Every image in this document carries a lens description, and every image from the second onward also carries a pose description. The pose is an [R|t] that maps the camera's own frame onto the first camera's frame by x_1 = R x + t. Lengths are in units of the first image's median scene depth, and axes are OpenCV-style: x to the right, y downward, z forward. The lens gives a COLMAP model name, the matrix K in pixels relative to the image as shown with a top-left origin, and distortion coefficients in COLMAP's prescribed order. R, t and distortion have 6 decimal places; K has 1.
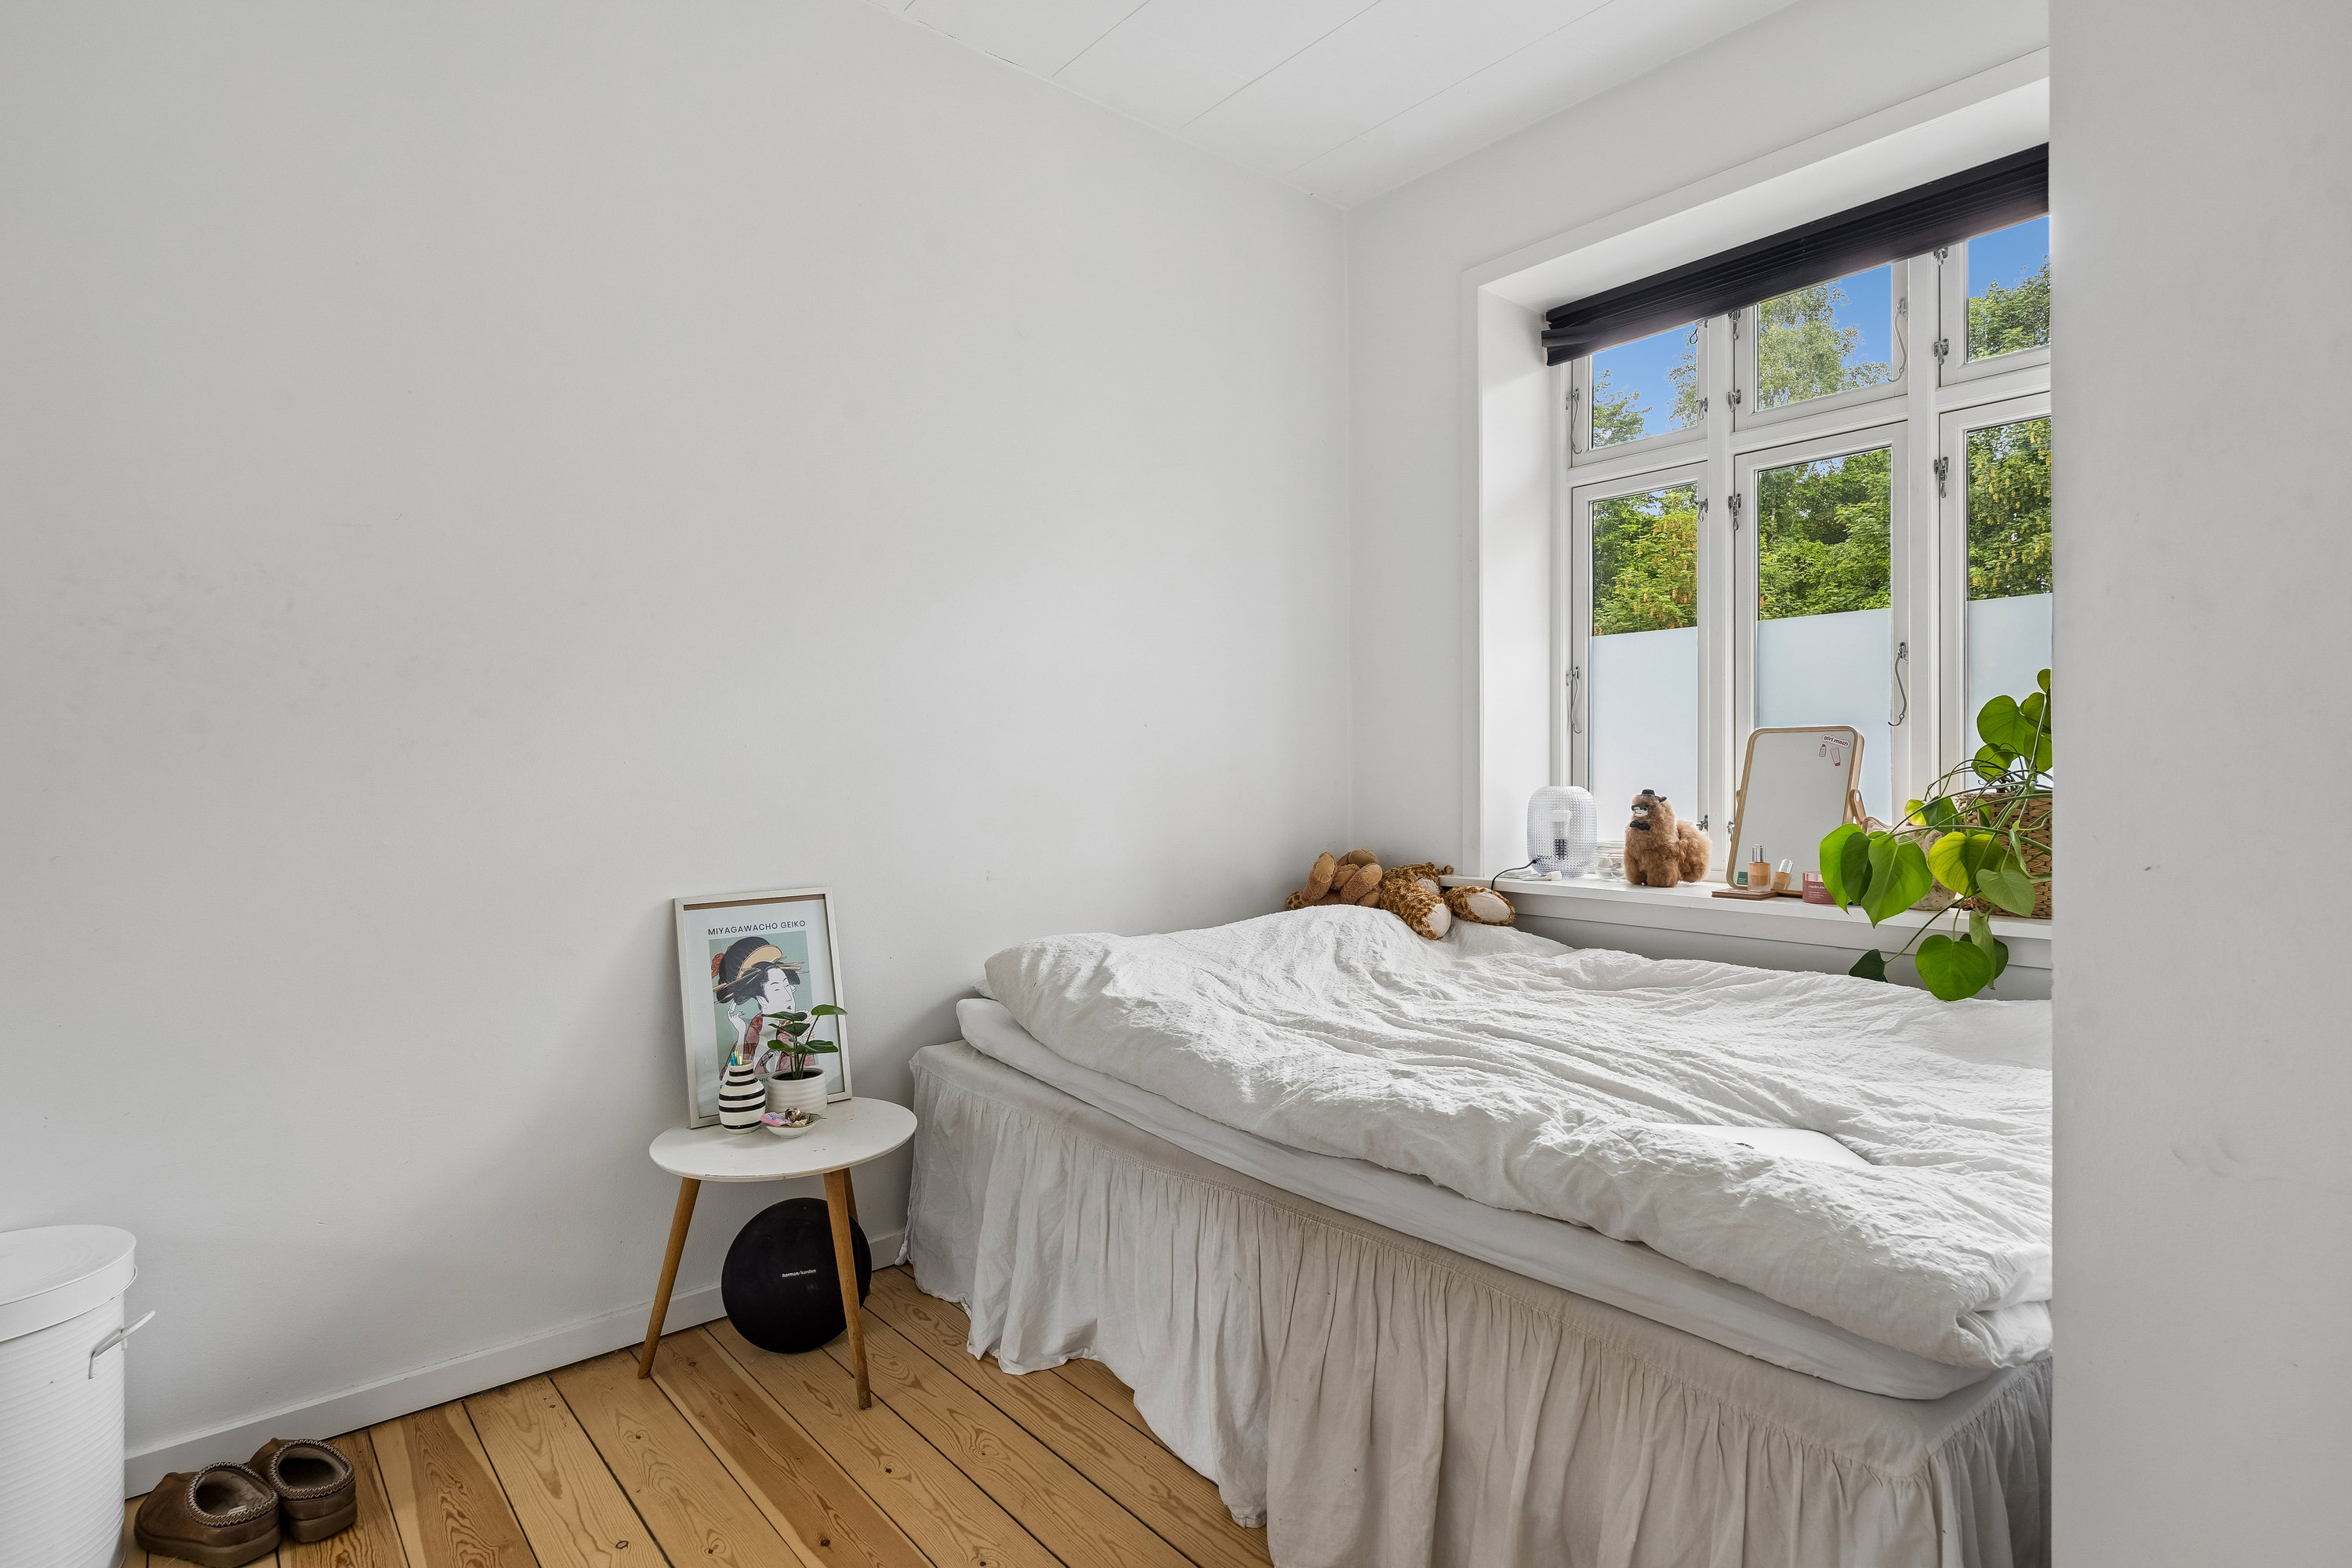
lens RADIAL K [[1190.6, 0, 1176.4], [0, 1190.6, 769.3], [0, 0, 1]] dist [-0.002900, 0.000567]
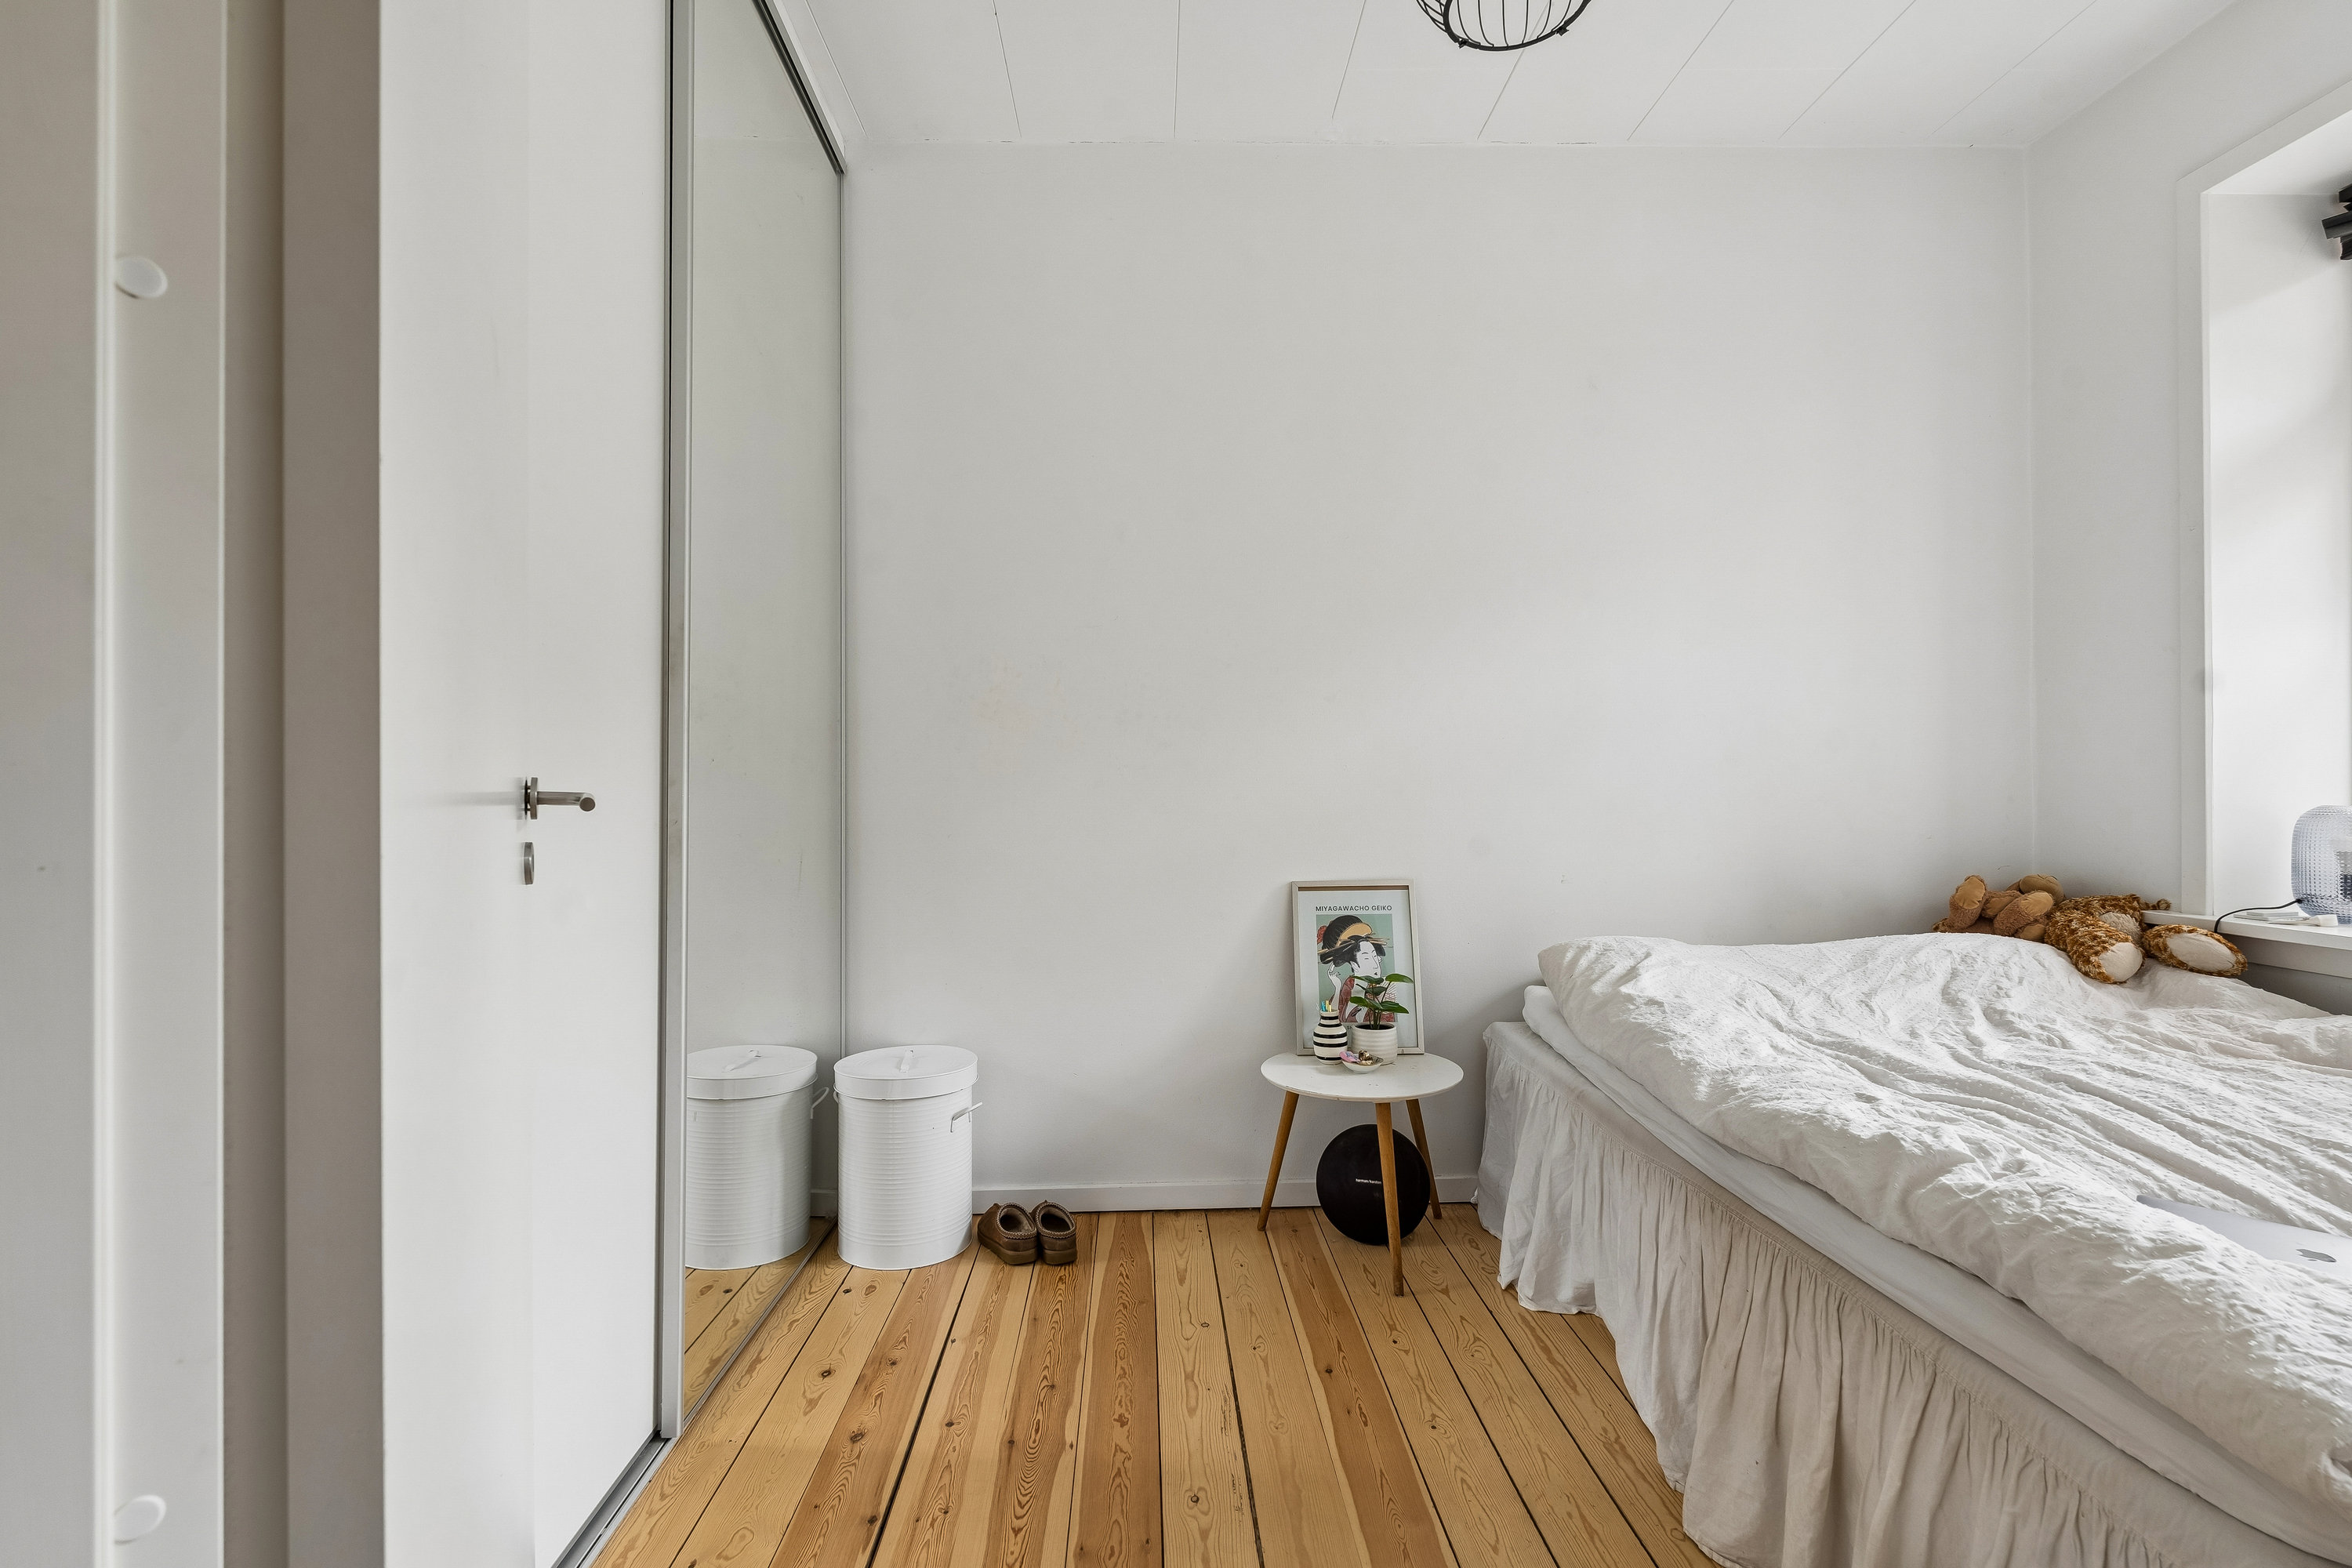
lens RADIAL K [[1103.2, 0, 1176.0], [0, 1103.2, 784.0], [0, 0, 1]] dist [0.000761, -0.000077]
pose [[0.780845, 0.000040, -0.624724, 0.280290], [0.001541, 0.999997, 0.001990, -0.003690], [0.624723, -0.002516, 0.780843, -0.051400]]
